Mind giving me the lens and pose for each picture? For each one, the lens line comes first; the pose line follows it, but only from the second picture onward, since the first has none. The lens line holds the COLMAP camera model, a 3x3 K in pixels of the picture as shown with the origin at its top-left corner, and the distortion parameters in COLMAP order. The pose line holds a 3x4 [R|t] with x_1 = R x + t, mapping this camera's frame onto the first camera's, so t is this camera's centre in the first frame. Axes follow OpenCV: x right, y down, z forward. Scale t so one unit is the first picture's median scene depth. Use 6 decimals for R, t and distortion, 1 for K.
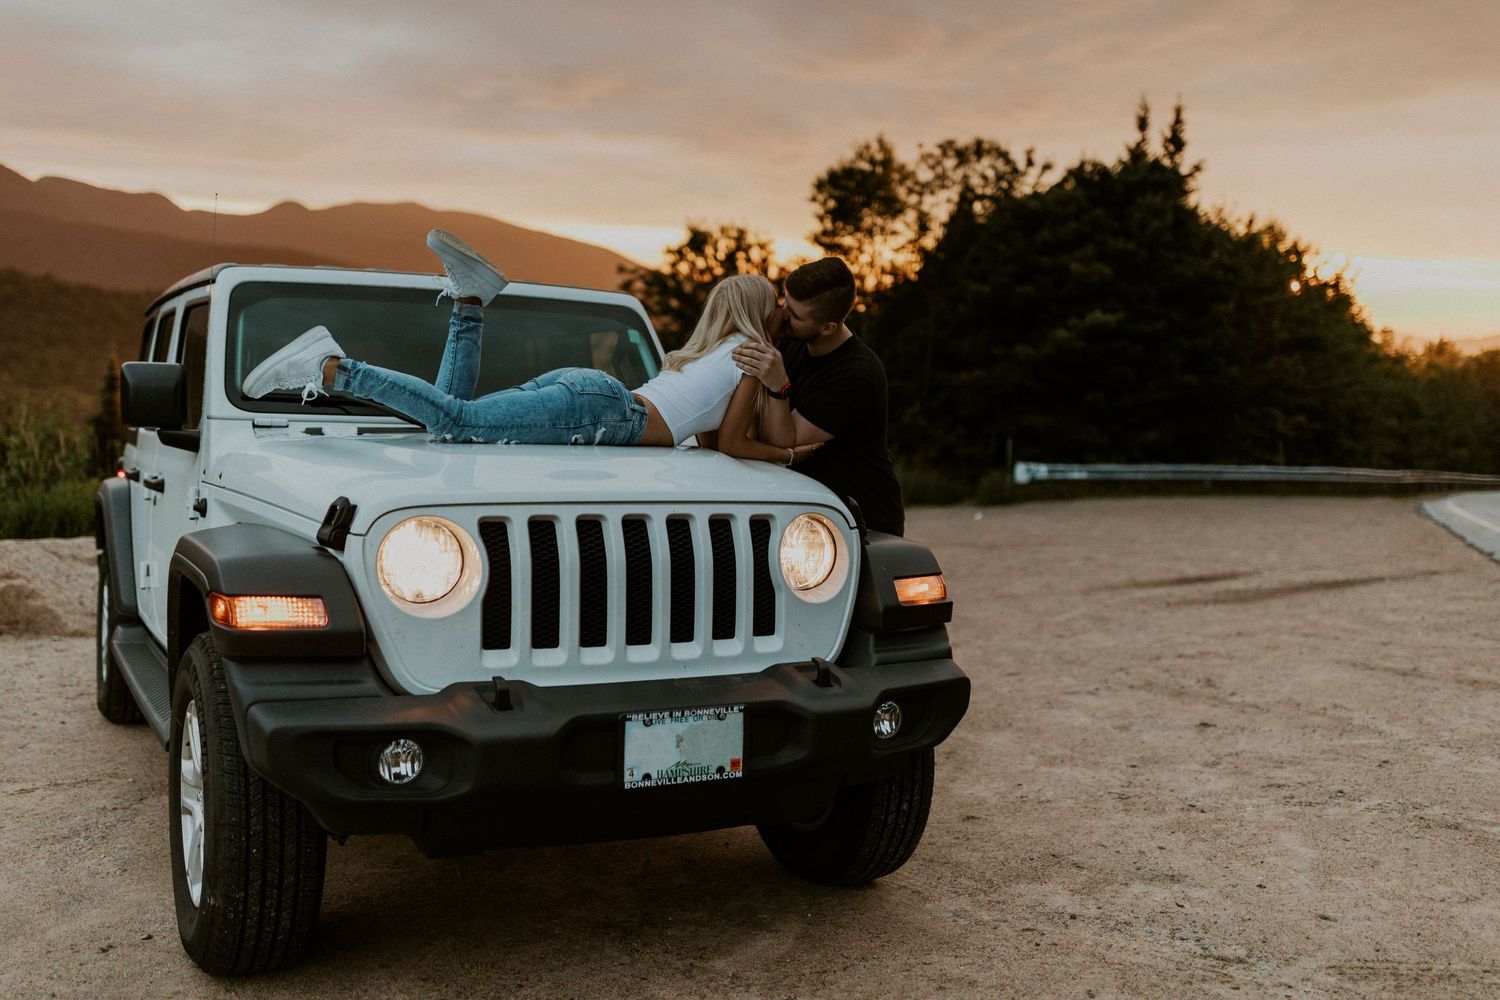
lens RADIAL K [[1616.9, 0, 775.1], [0, 1616.9, 525.3], [0, 0, 1]] dist [0.012645, -0.012397]
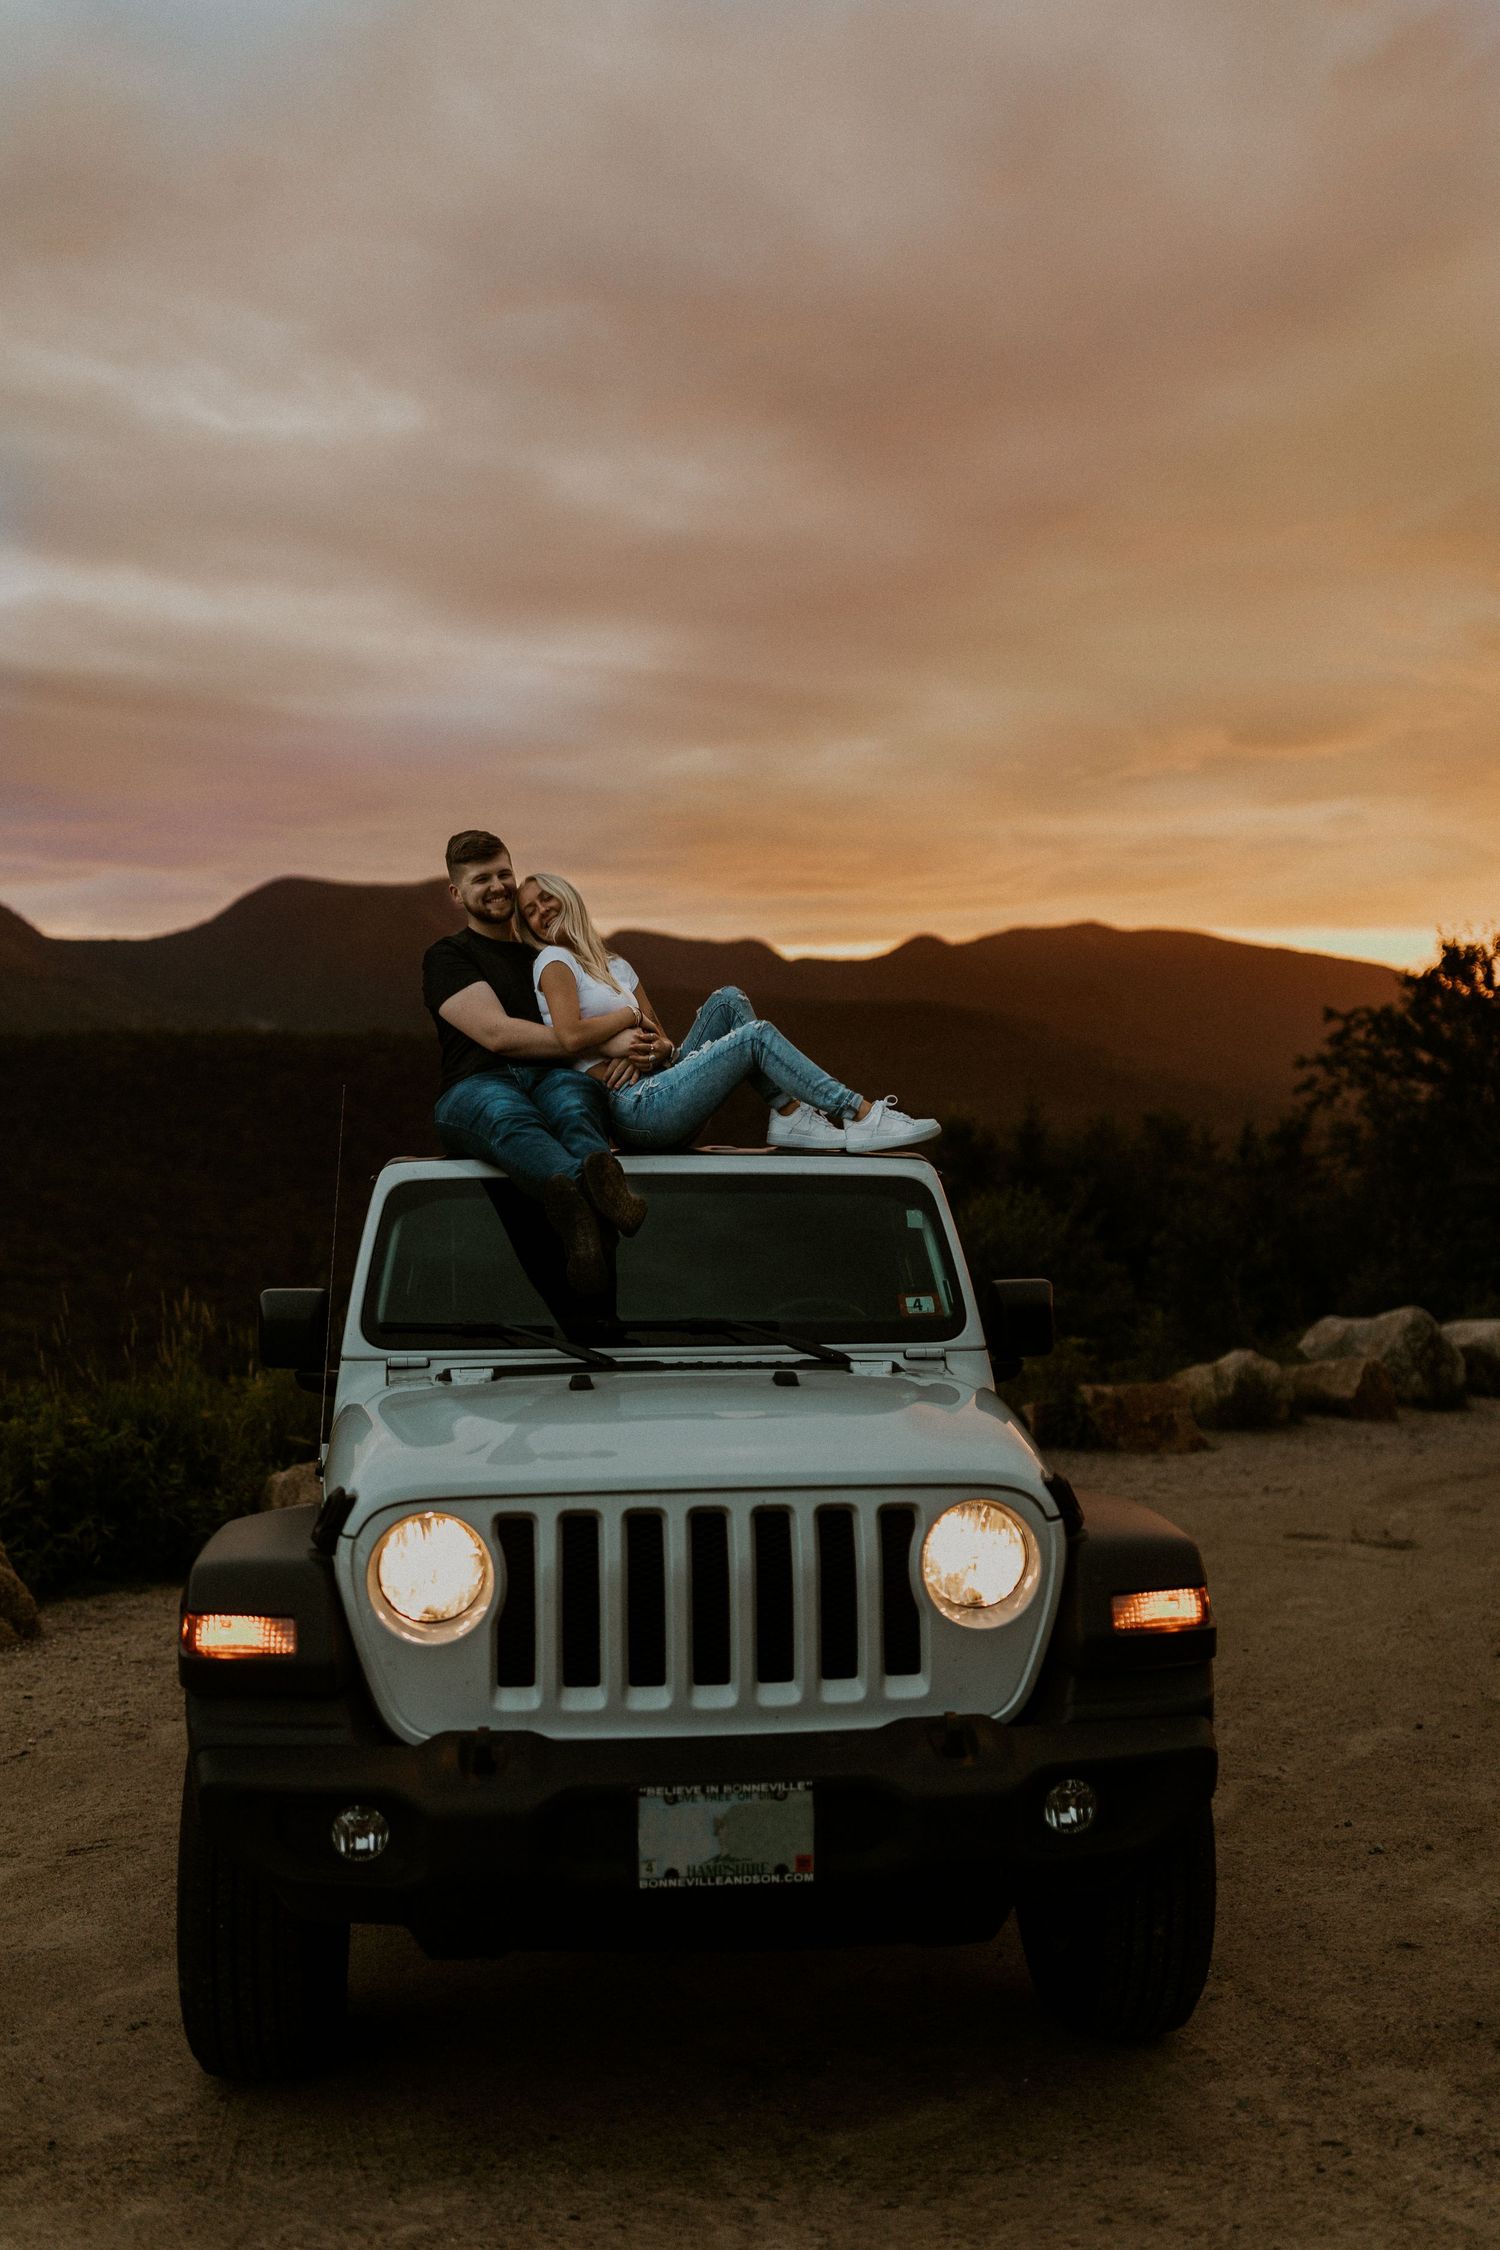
lens RADIAL K [[2425.3, 0, 750.0], [0, 2425.3, 1125.0], [0, 0, 1]] dist [0.012645, -0.012397]
pose [[0.909547, -0.047932, -0.412827, 0.419691], [0.008973, 0.995360, -0.095799, -0.078221], [0.415503, 0.083430, 0.905757, -0.027694]]
